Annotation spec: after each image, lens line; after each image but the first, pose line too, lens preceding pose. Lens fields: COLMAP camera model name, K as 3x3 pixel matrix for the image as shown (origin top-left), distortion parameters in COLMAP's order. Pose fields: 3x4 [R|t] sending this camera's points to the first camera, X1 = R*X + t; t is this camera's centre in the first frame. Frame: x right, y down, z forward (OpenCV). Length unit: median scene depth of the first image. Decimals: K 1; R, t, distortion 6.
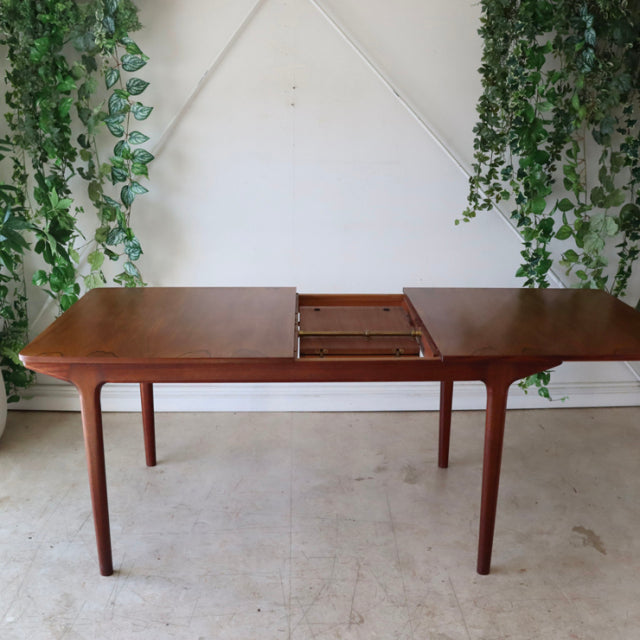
lens RADIAL K [[803.6, 0, 321.6], [0, 803.6, 319.8], [0, 0, 1]] dist [-0.107988, 0.000000]
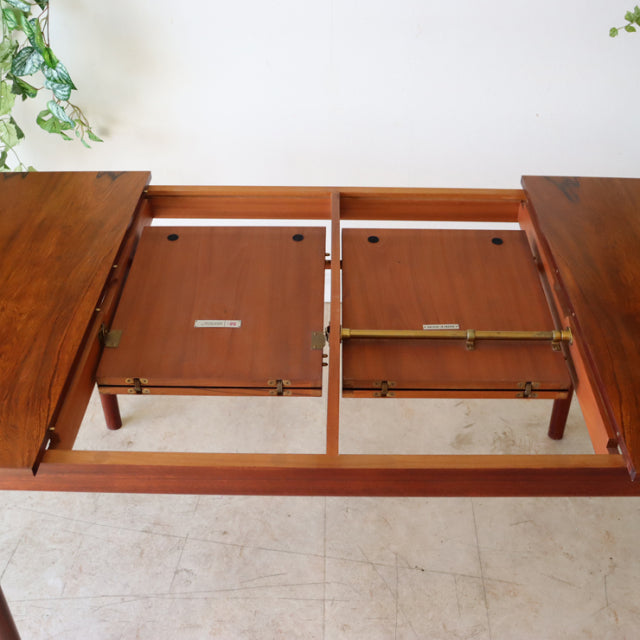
lens RADIAL K [[861.6, 0, 324.1], [0, 861.6, 326.3], [0, 0, 1]] dist [-0.096260, 0.000000]
pose [[0.999223, 0.018458, -0.034827, -0.015839], [-0.004399, 0.930273, 0.366842, -0.157196], [0.039170, -0.366404, 0.929631, 0.374130]]
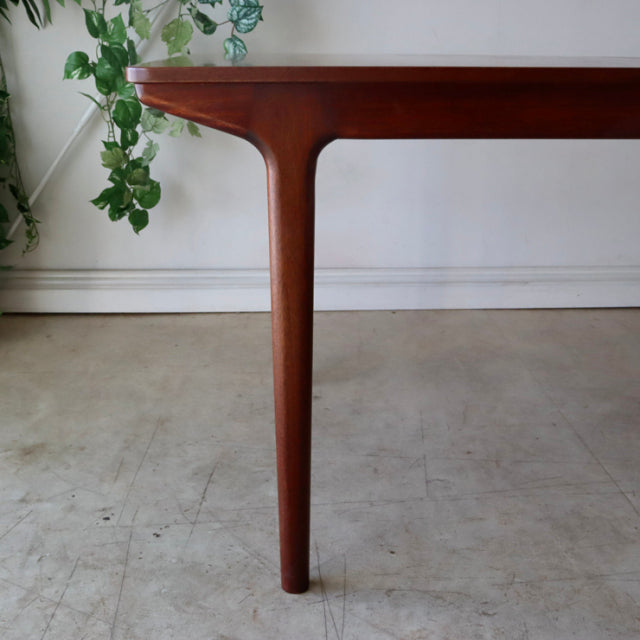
lens RADIAL K [[910.5, 0, 321.7], [0, 910.5, 309.2], [0, 0, 1]] dist [-0.075653, 0.000000]
pose [[0.999760, -0.012104, 0.018265, -0.202442], [0.011631, 0.999600, 0.025781, 0.110821], [-0.018570, -0.025563, 0.999501, 0.361354]]
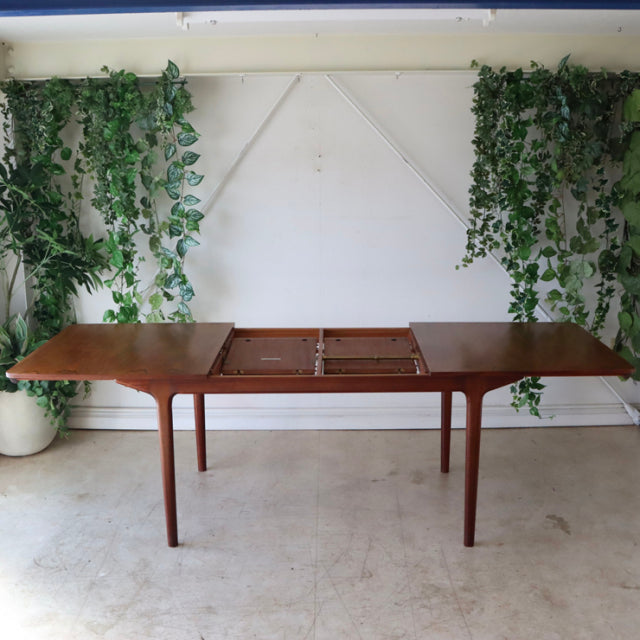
lens RADIAL K [[861.6, 0, 320.8], [0, 861.6, 326.1], [0, 0, 1]] dist [-0.096260, 0.000000]
pose [[0.999156, -0.005593, -0.040685, 0.019201], [0.003846, 0.999073, -0.042880, 0.020247], [0.040887, 0.042687, 0.998251, -0.296433]]
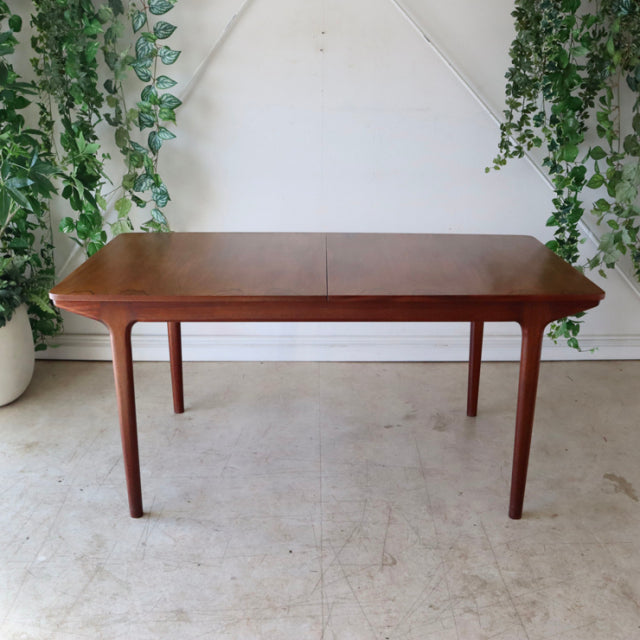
lens RADIAL K [[796.6, 0, 326.6], [0, 796.6, 321.1], [0, 0, 1]] dist [-0.107297, 0.000000]
pose [[0.999860, 0.005151, -0.015898, -0.013852], [-0.004436, 0.998992, 0.044676, 0.023052], [0.016112, -0.044600, 0.998875, 0.015027]]
